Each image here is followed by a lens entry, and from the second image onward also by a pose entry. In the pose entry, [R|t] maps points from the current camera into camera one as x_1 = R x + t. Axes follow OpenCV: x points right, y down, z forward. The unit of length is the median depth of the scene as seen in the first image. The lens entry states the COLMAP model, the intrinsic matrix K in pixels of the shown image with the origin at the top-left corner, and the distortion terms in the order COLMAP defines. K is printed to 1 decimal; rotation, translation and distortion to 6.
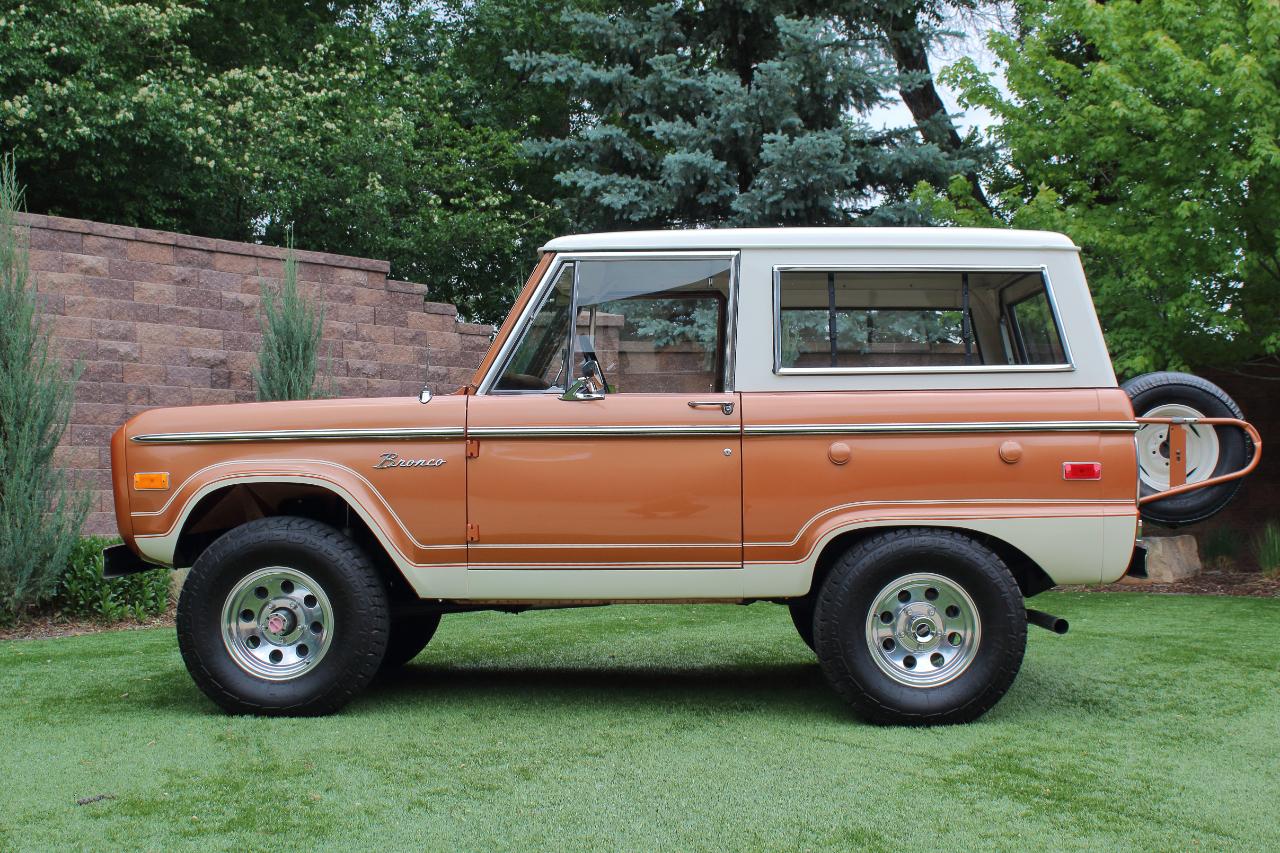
lens RADIAL K [[1670.2, 0, 625.5], [0, 1670.2, 414.4], [0, 0, 1]] dist [-0.085544, 0.097467]
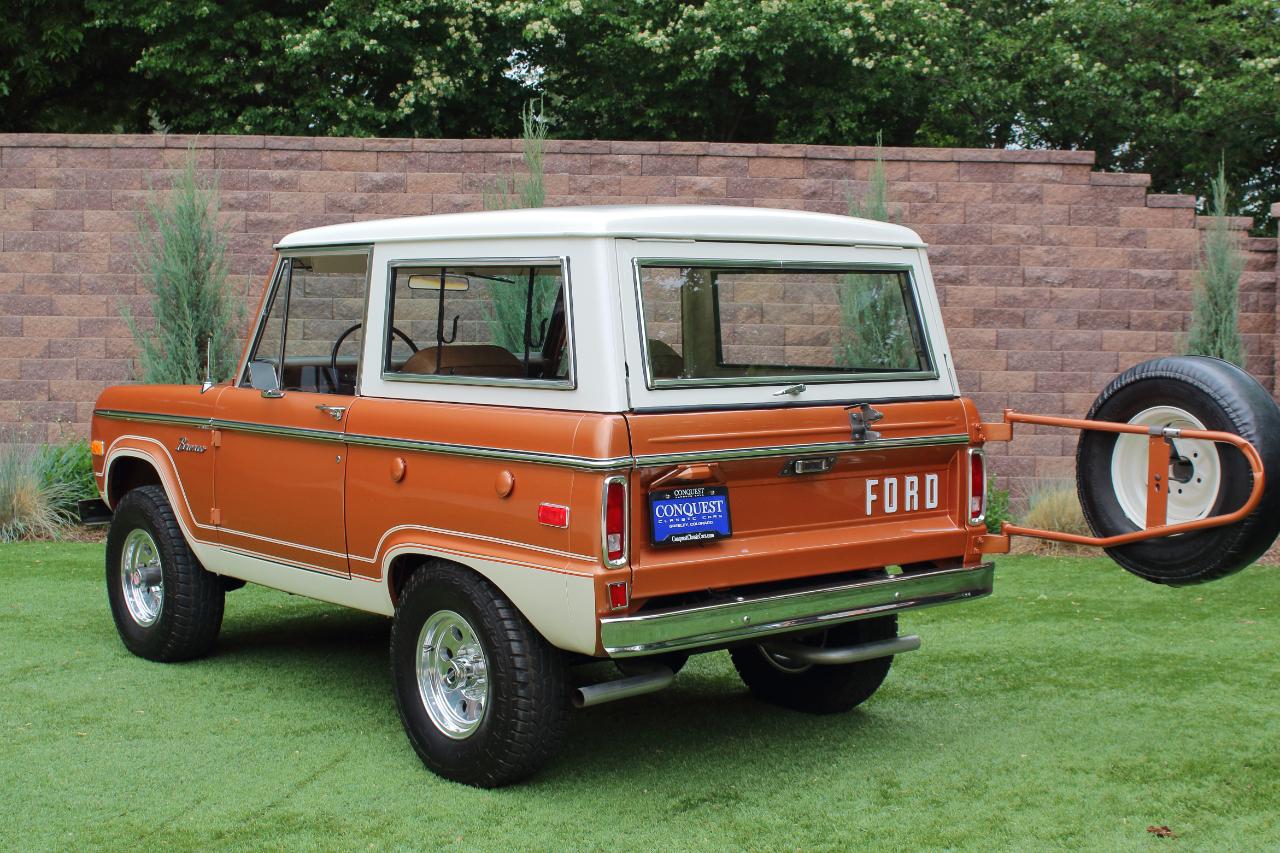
lens RADIAL K [[1814.9, 0, 652.8], [0, 1814.9, 427.9], [0, 0, 1]] dist [-0.055895, 0.018516]
pose [[0.660535, 0.059505, -0.748433, 0.755750], [0.015535, 0.995558, 0.092863, -0.070267], [0.750634, -0.072966, 0.656677, 0.355570]]
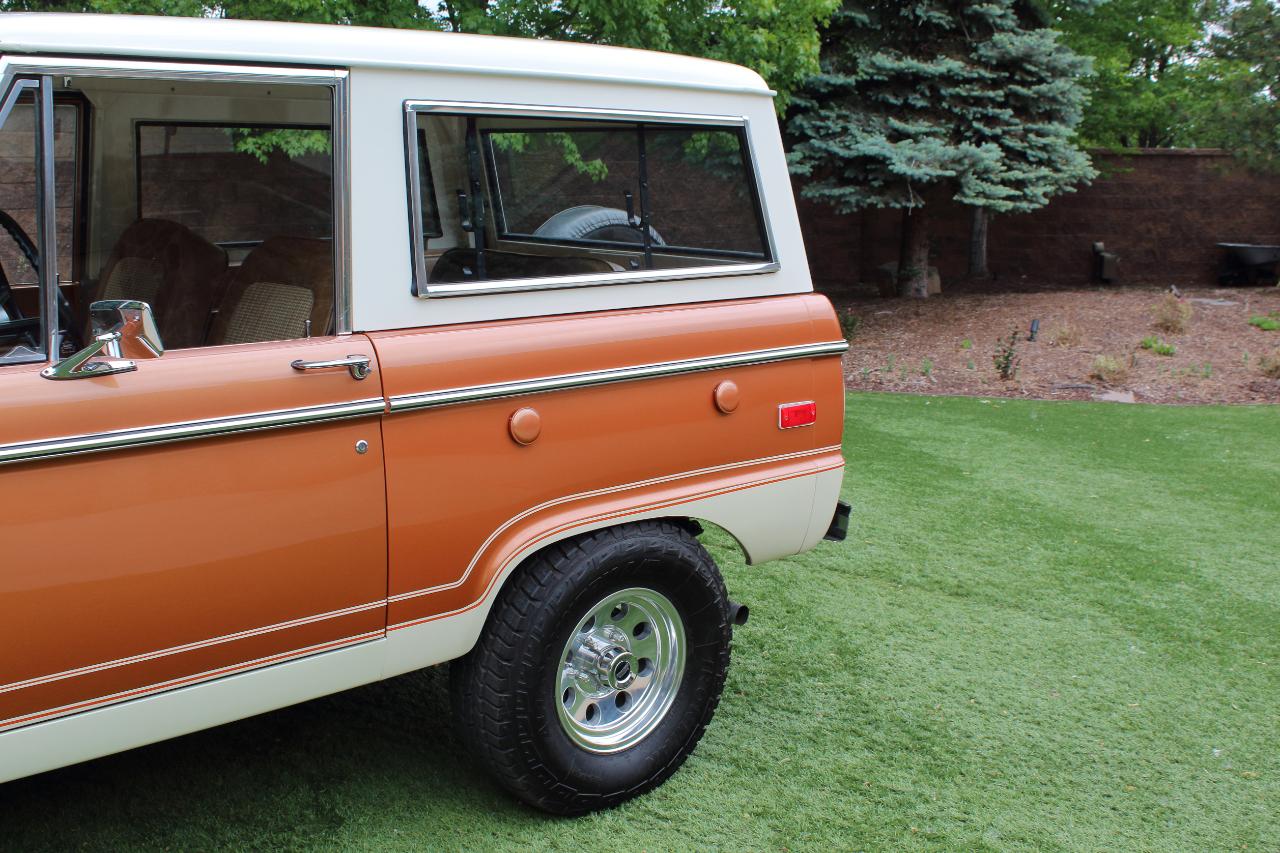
lens RADIAL K [[1380.8, 0, 640.0], [0, 1380.8, 426.5], [0, 0, 1]] dist [-0.093265, 0.028628]
pose [[0.731838, -0.115245, 0.671663, -0.139992], [-0.038448, 0.977045, 0.209536, -0.065718], [-0.680393, -0.179170, 0.710608, 0.482073]]
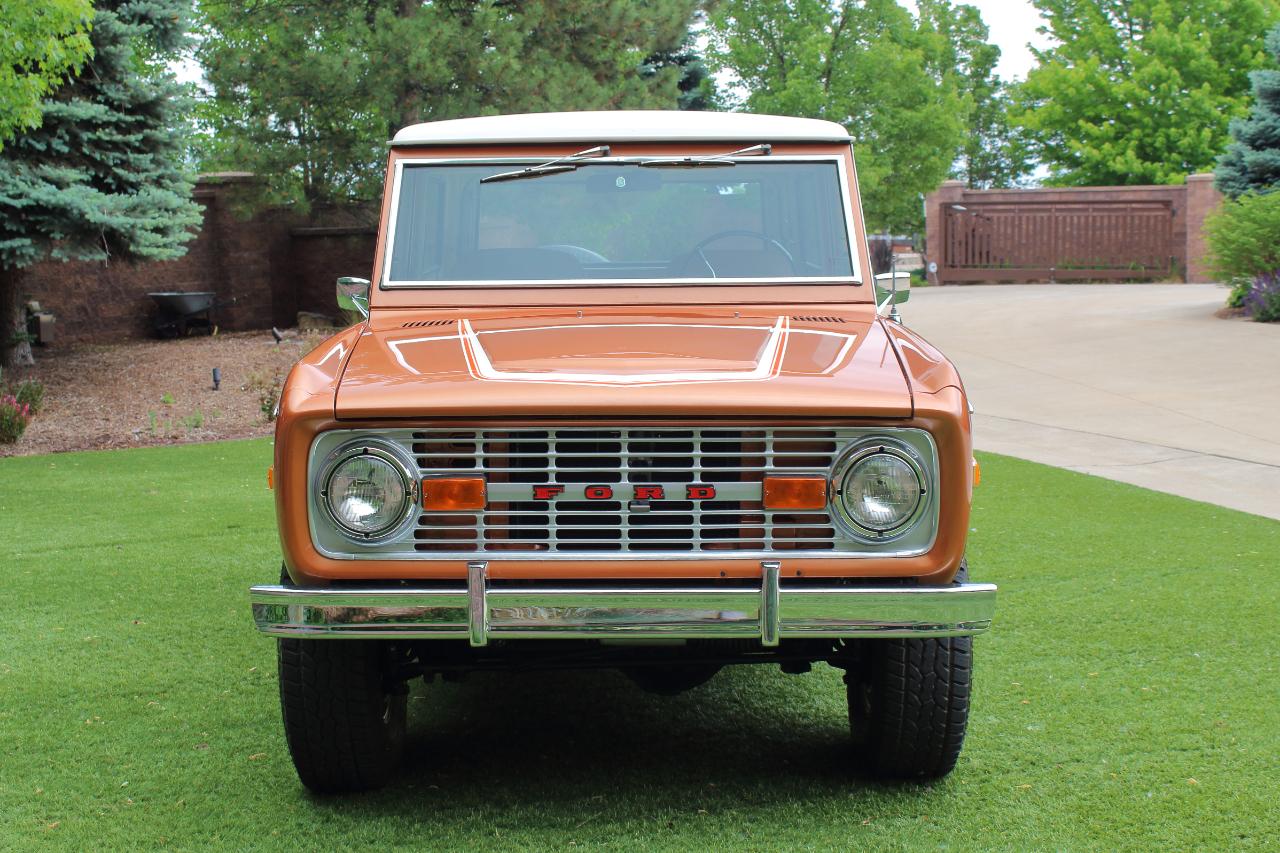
lens RADIAL K [[1814.9, 0, 652.8], [0, 1814.9, 427.9], [0, 0, 1]] dist [-0.055895, 0.018516]
pose [[-0.039553, -0.112072, 0.992913, -0.783995], [-0.021778, 0.993551, 0.111276, -0.042826], [-0.998980, -0.017223, -0.041739, 0.916605]]
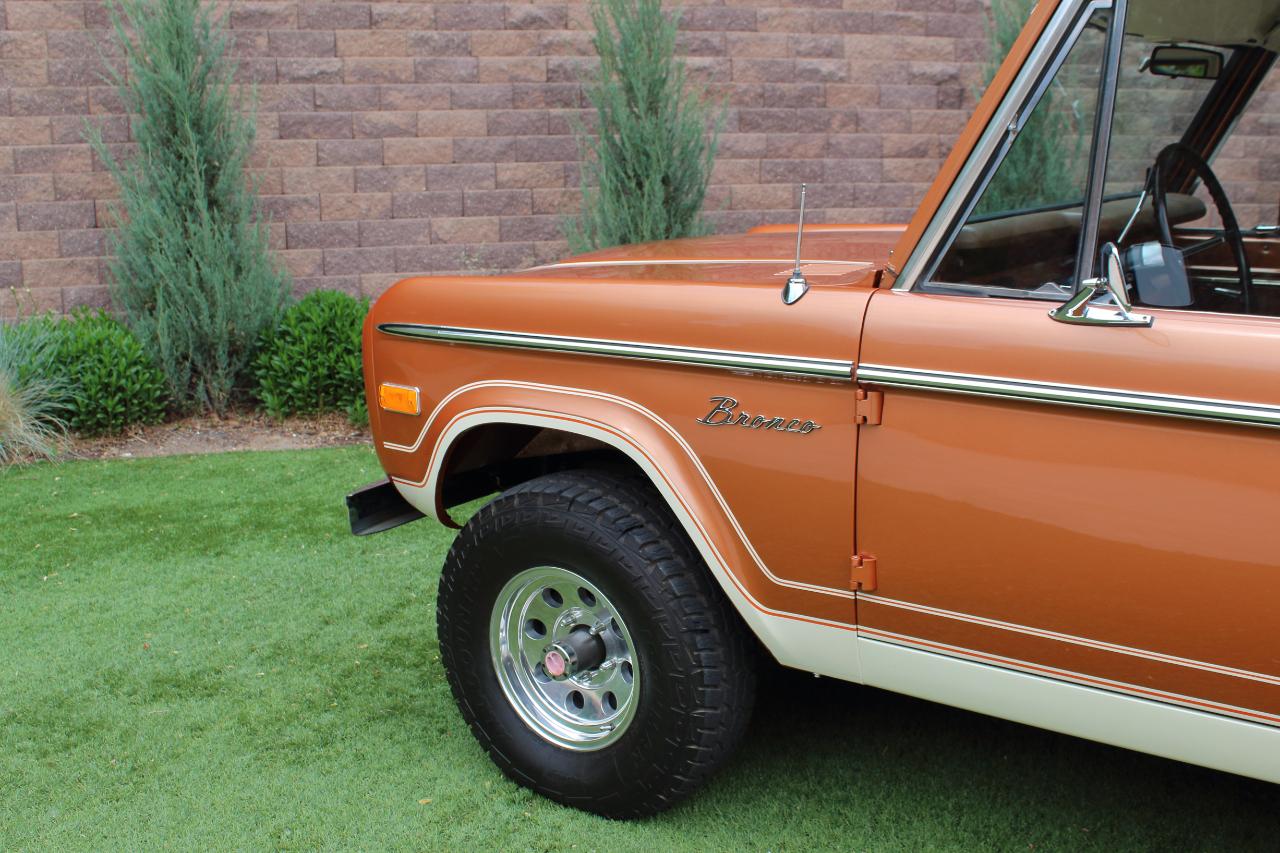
lens RADIAL K [[1412.1, 0, 640.0], [0, 1412.1, 426.5], [0, 0, 1]] dist [-0.095275, 0.051977]
pose [[0.823603, 0.116741, -0.555022, 0.064570], [0.027051, 0.969388, 0.244039, -0.059918], [0.566521, -0.216005, 0.795233, 0.501757]]
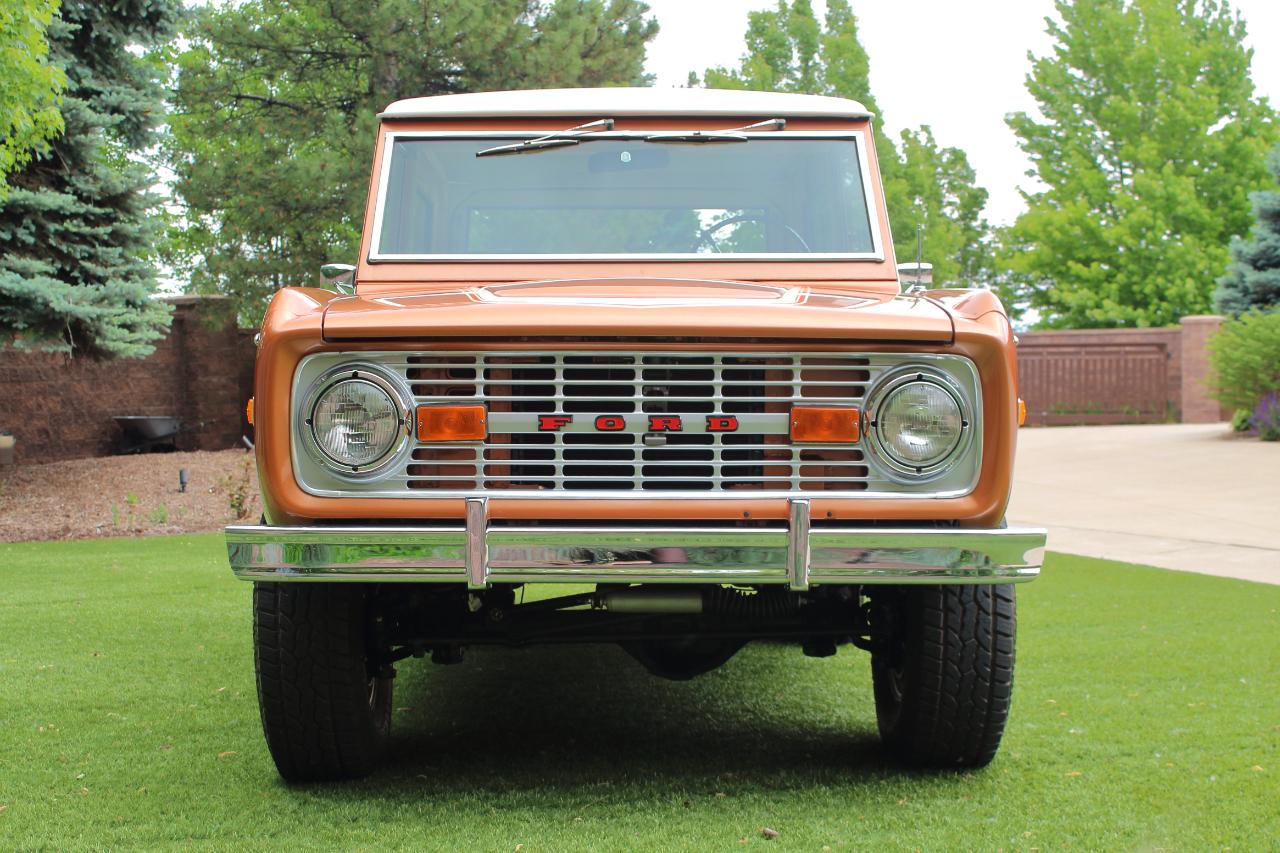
lens RADIAL K [[1867.1, 0, 641.4], [0, 1867.1, 456.6], [0, 0, 1]] dist [-0.050011, -0.017206]
pose [[-0.045556, -0.038045, 0.998237, -0.755926], [-0.026075, 0.998979, 0.036884, 0.027685], [-0.998621, -0.024348, -0.046501, 0.924867]]
